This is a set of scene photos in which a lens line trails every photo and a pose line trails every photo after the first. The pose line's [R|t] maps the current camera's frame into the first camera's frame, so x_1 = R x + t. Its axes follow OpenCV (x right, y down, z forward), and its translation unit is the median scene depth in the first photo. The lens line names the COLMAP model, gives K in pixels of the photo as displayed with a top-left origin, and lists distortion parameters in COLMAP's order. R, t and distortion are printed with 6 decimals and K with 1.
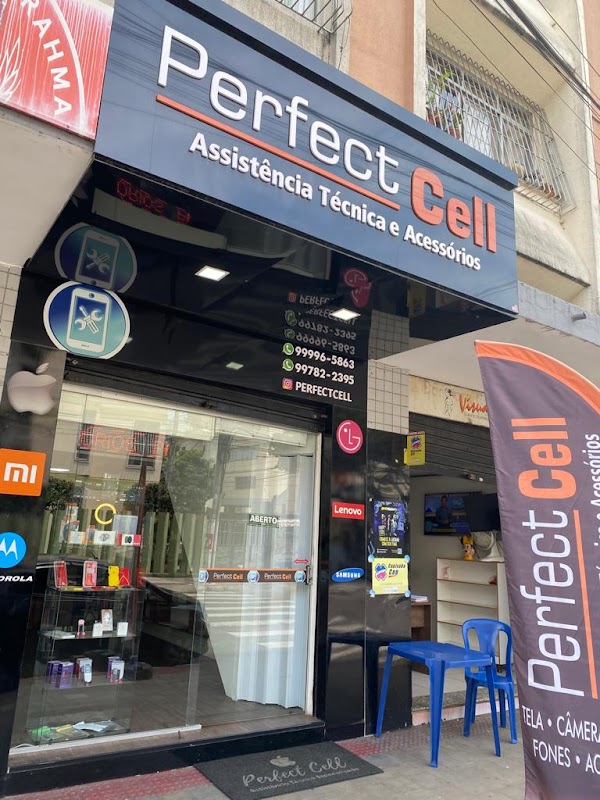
lens RADIAL K [[620.3, 0, 300.0], [0, 620.3, 400.0], [0, 0, 1]] dist [0.023546, -0.003755]
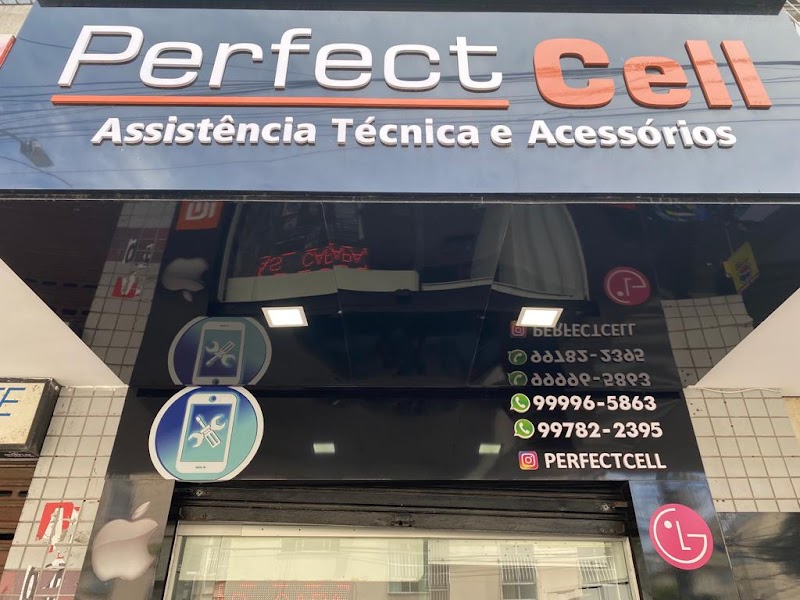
lens RADIAL K [[620.3, 0, 438.0], [0, 620.3, 296.8], [0, 0, 1]] dist [0.023546, -0.003755]
pose [[0.822710, -0.336499, -0.458167, 0.286252], [0.162515, 0.911565, -0.377675, 0.051831], [0.544736, 0.236258, 0.804639, 0.513144]]
